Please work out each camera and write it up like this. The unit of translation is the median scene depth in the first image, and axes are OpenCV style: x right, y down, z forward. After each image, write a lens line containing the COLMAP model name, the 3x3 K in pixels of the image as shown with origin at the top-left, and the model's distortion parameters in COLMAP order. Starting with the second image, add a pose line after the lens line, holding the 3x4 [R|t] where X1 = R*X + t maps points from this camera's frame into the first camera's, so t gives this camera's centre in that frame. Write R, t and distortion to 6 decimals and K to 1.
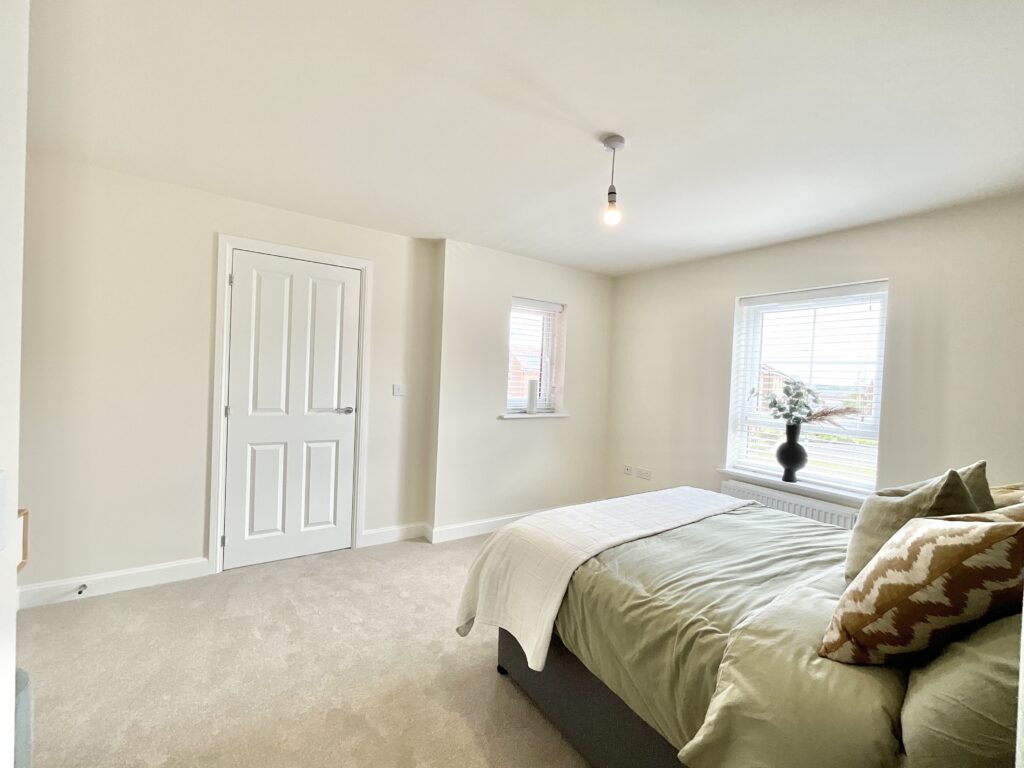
lens RADIAL K [[423.6, 0, 512.4], [0, 423.6, 386.1], [0, 0, 1]] dist [-0.001254, -0.000080]
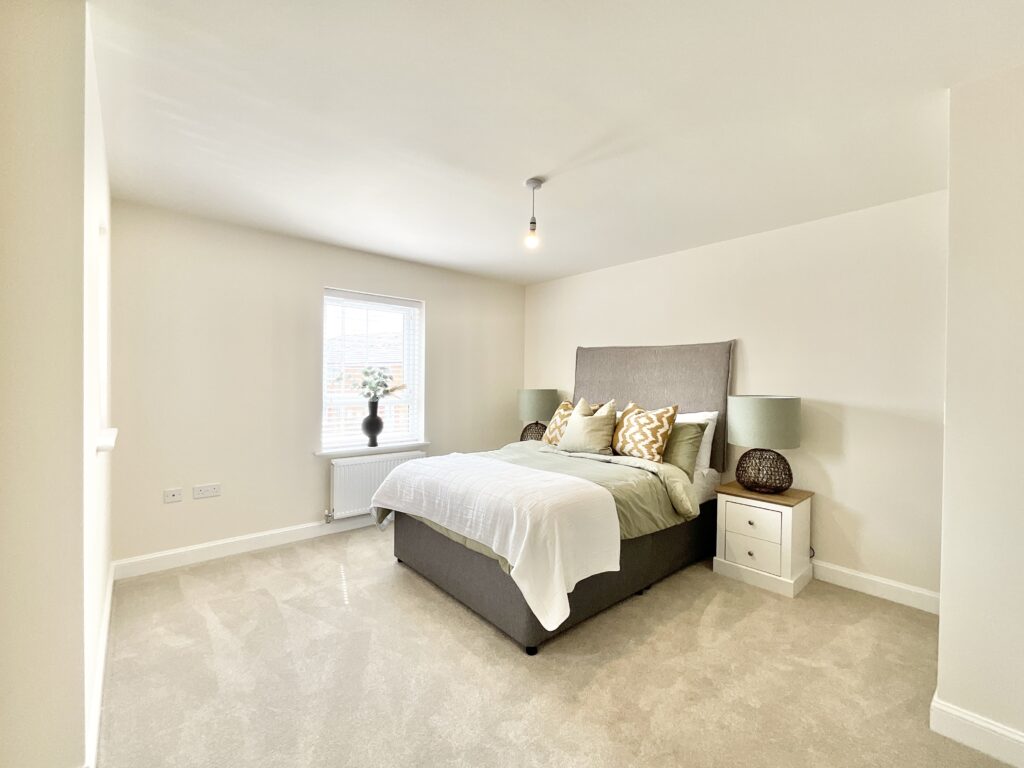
lens RADIAL K [[423.6, 0, 516.2], [0, 423.6, 387.1], [0, 0, 1]] dist [-0.001254, -0.000080]
pose [[-0.119651, -0.052767, 0.991413, -0.640399], [0.002337, 0.998569, 0.053430, -0.016621], [-0.992813, 0.008710, -0.119356, 0.736808]]
